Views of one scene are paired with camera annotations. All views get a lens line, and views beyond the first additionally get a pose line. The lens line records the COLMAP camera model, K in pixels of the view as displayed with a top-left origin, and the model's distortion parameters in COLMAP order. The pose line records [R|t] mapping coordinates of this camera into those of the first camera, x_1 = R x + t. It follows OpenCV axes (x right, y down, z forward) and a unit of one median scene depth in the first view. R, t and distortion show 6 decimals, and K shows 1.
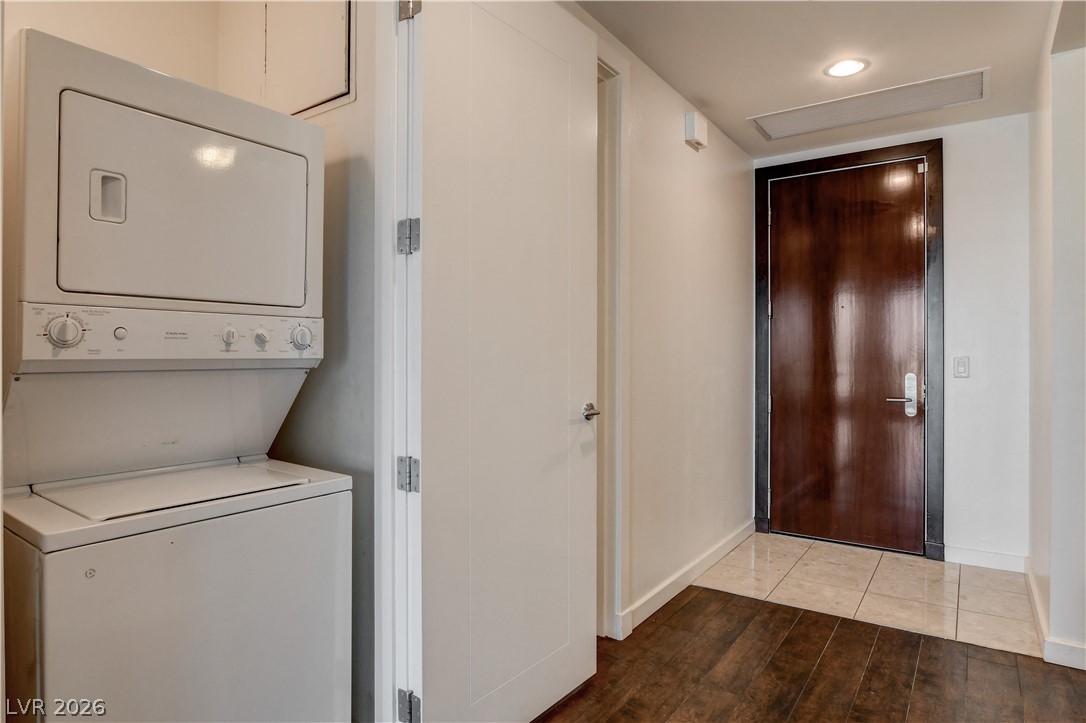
lens RADIAL K [[615.7, 0, 541.8], [0, 615.7, 358.0], [0, 0, 1]] dist [-0.025094, 0.000151]
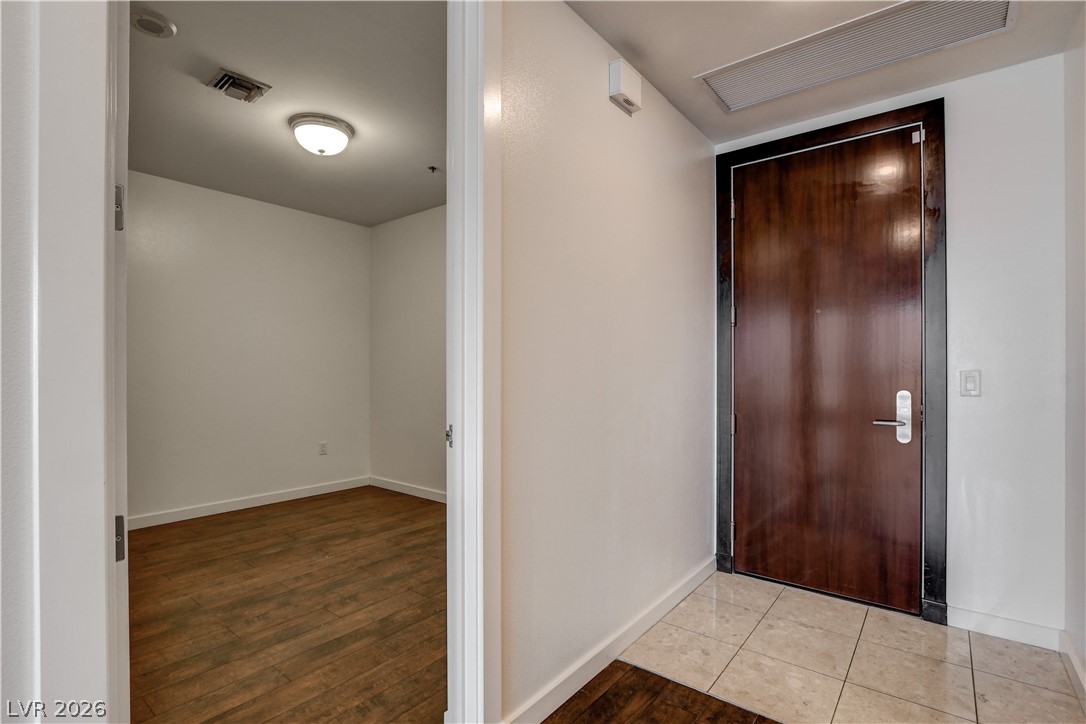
lens RADIAL K [[508.4, 0, 544.9], [0, 508.4, 372.2], [0, 0, 1]] dist [-0.022691, 0.000262]
pose [[0.998474, -0.001794, -0.055198, 0.164442], [0.001917, 0.999996, 0.002171, -0.001689], [0.055194, -0.002274, 0.998473, 0.304925]]
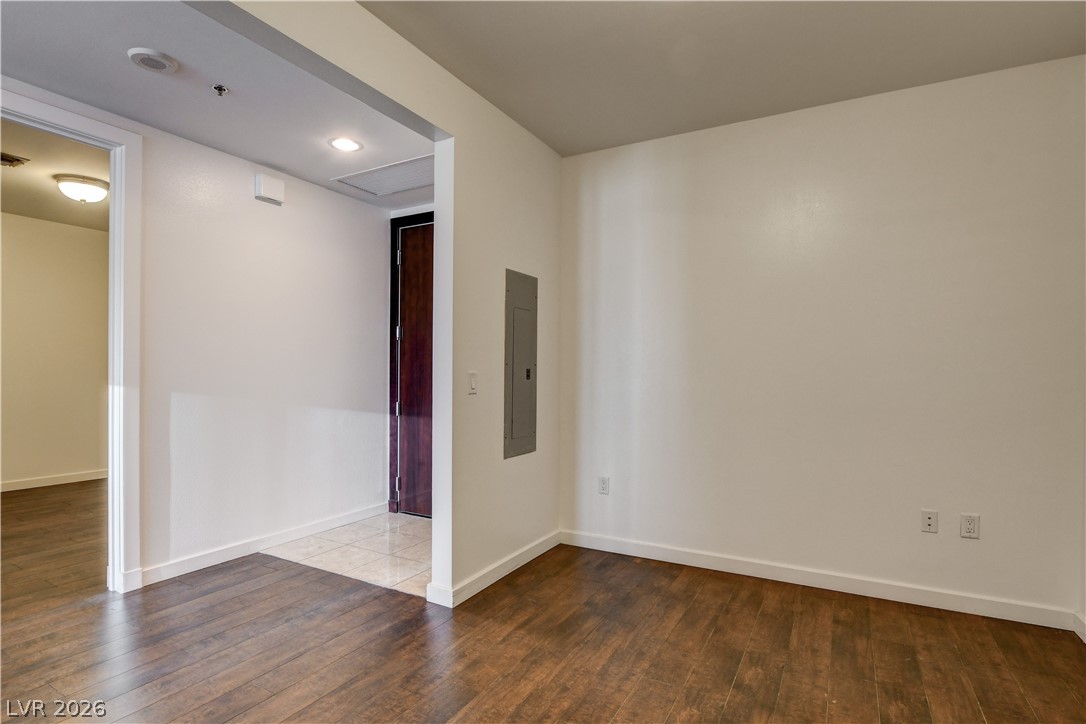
lens RADIAL K [[538.6, 0, 542.8], [0, 538.6, 376.1], [0, 0, 1]] dist [-0.017990, 0.000115]
pose [[0.994269, 0.004926, 0.106791, 0.618769], [-0.005843, 0.999949, 0.008278, -0.002428], [-0.106745, -0.008855, 0.994247, -0.129256]]
